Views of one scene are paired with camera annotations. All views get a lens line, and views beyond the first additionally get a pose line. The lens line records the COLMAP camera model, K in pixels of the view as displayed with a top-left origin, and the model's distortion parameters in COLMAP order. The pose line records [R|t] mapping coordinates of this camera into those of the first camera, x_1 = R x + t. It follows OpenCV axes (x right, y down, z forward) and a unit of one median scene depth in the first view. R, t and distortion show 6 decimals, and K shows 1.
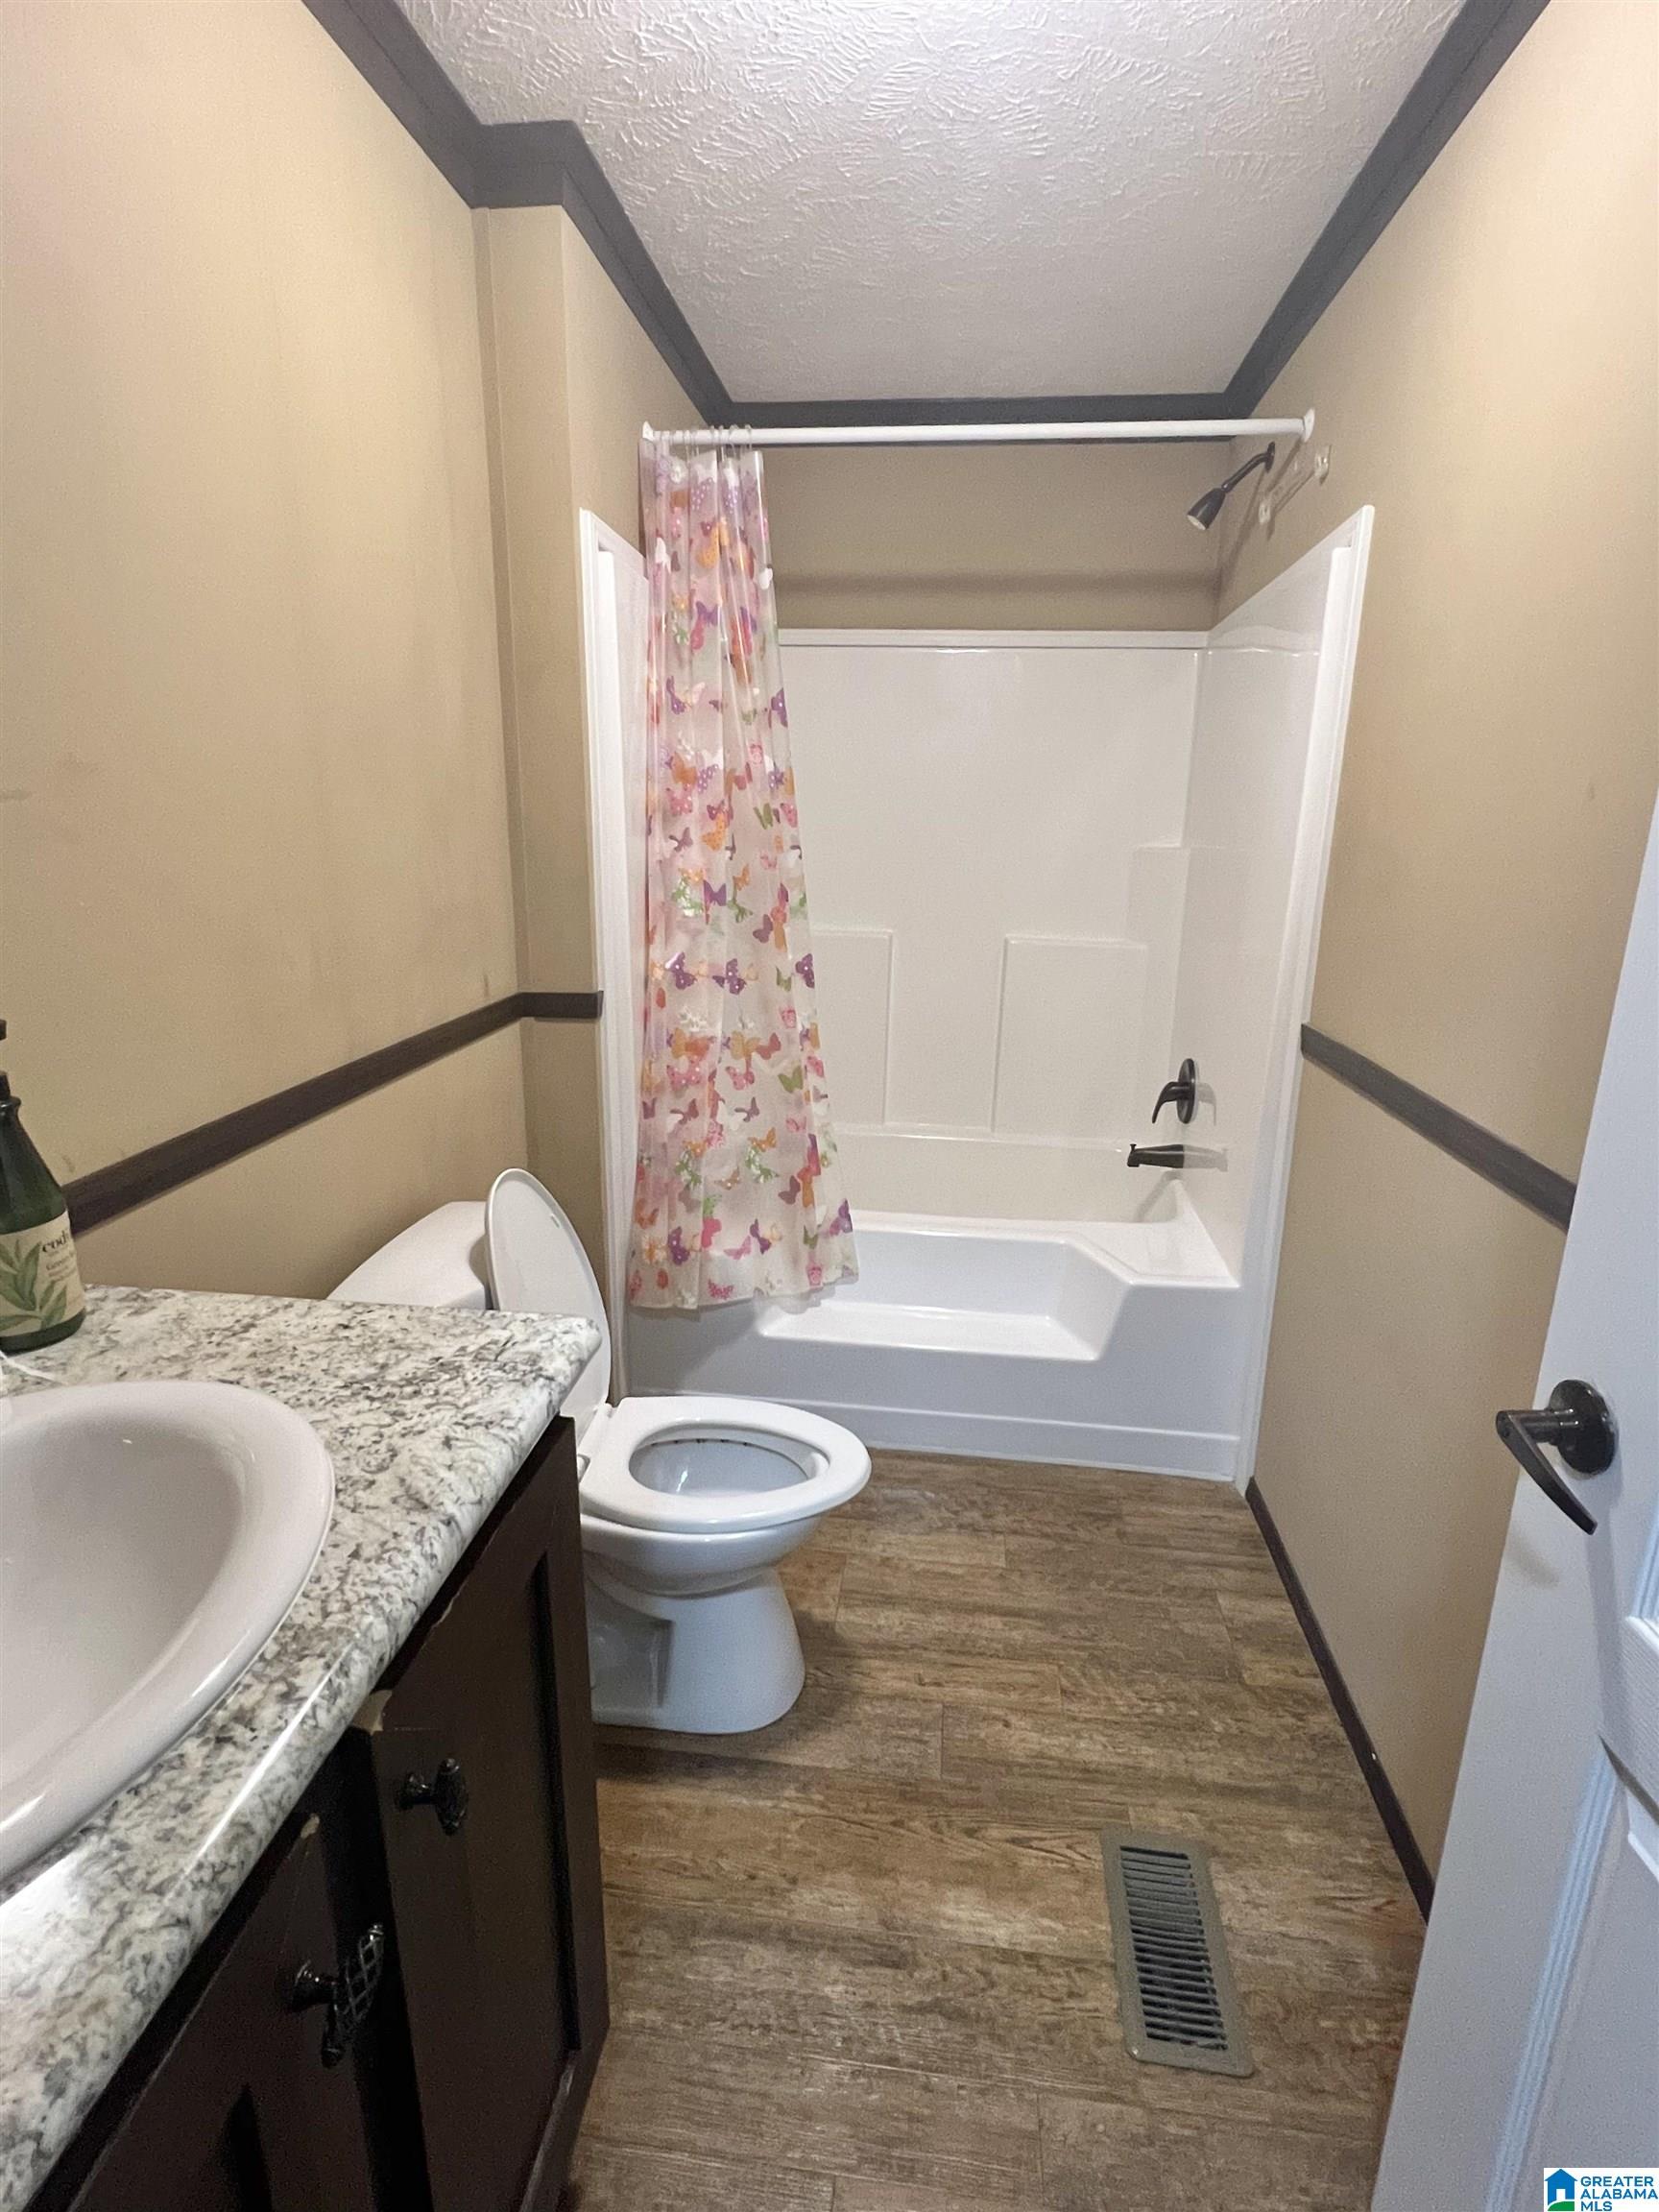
lens RADIAL K [[1058.7, 0, 830.6], [0, 1058.7, 1100.5], [0, 0, 1]] dist [-0.000405, -0.000642]
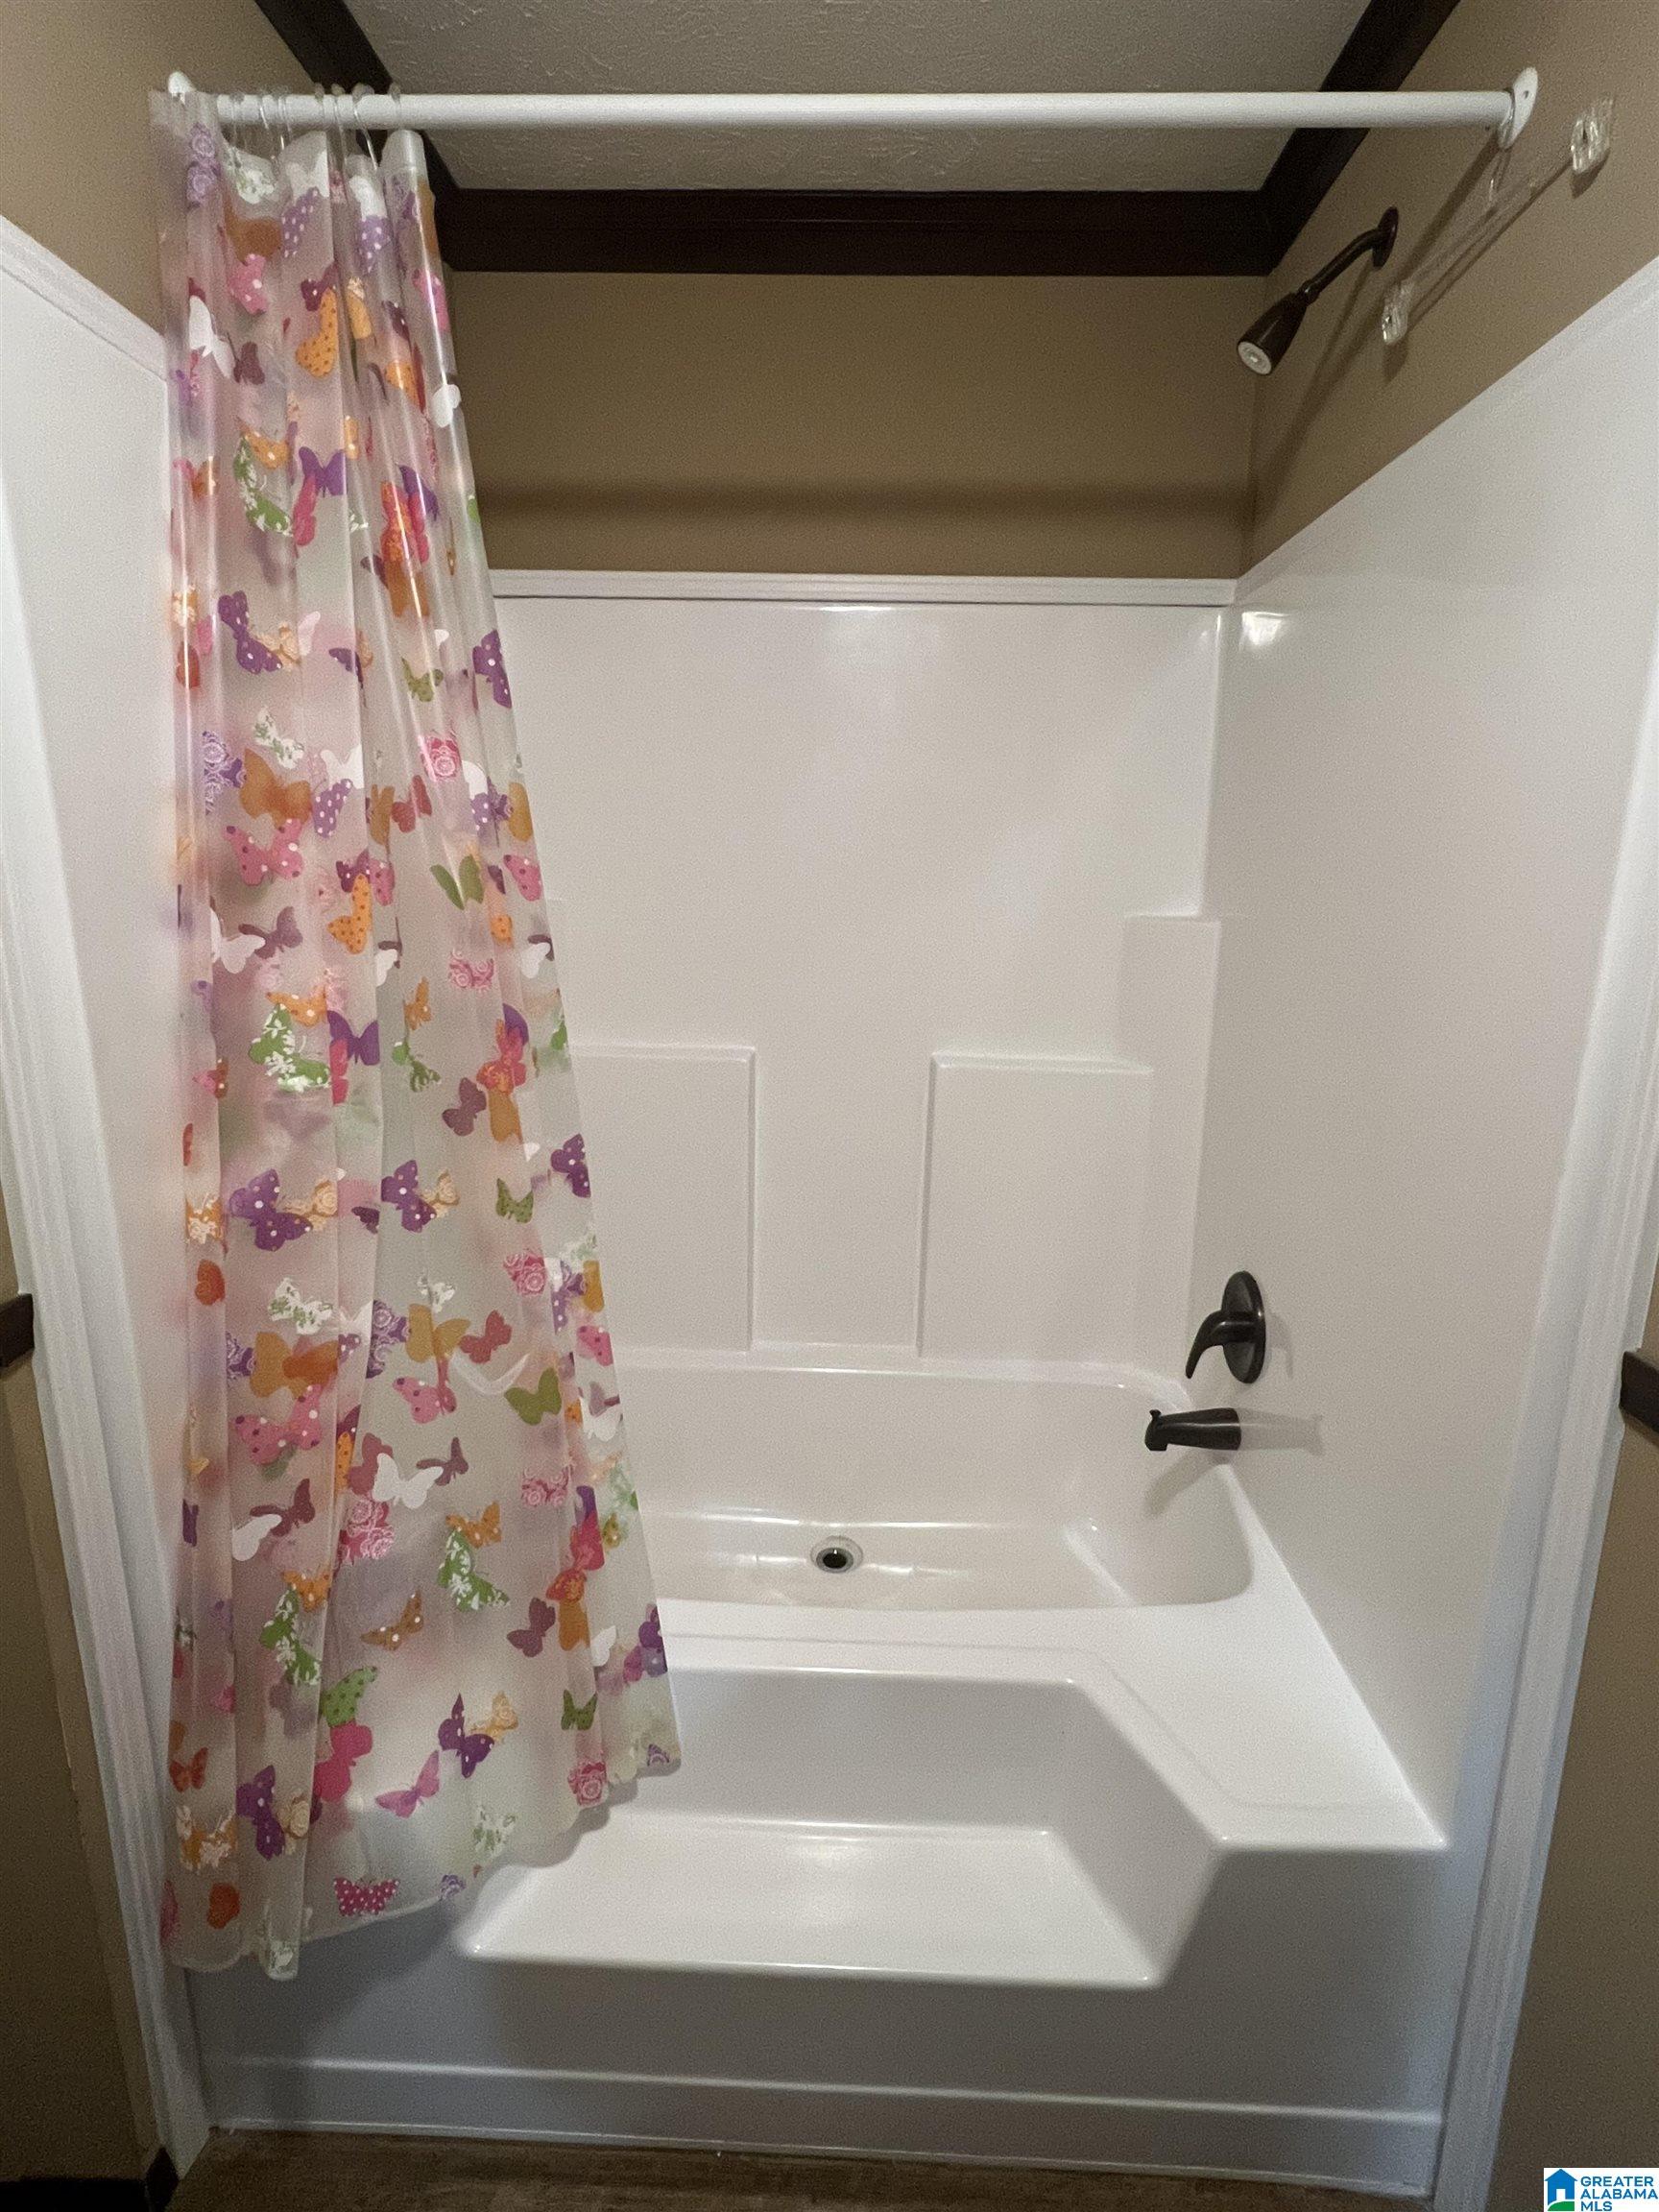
lens RADIAL K [[1058.7, 0, 828.2], [0, 1058.7, 1101.7], [0, 0, 1]] dist [-0.000405, -0.000642]
pose [[0.996377, -0.023309, 0.081795, 0.067103], [0.025899, 0.999192, -0.030744, -0.145538], [-0.081013, 0.032751, 0.996175, 0.493337]]
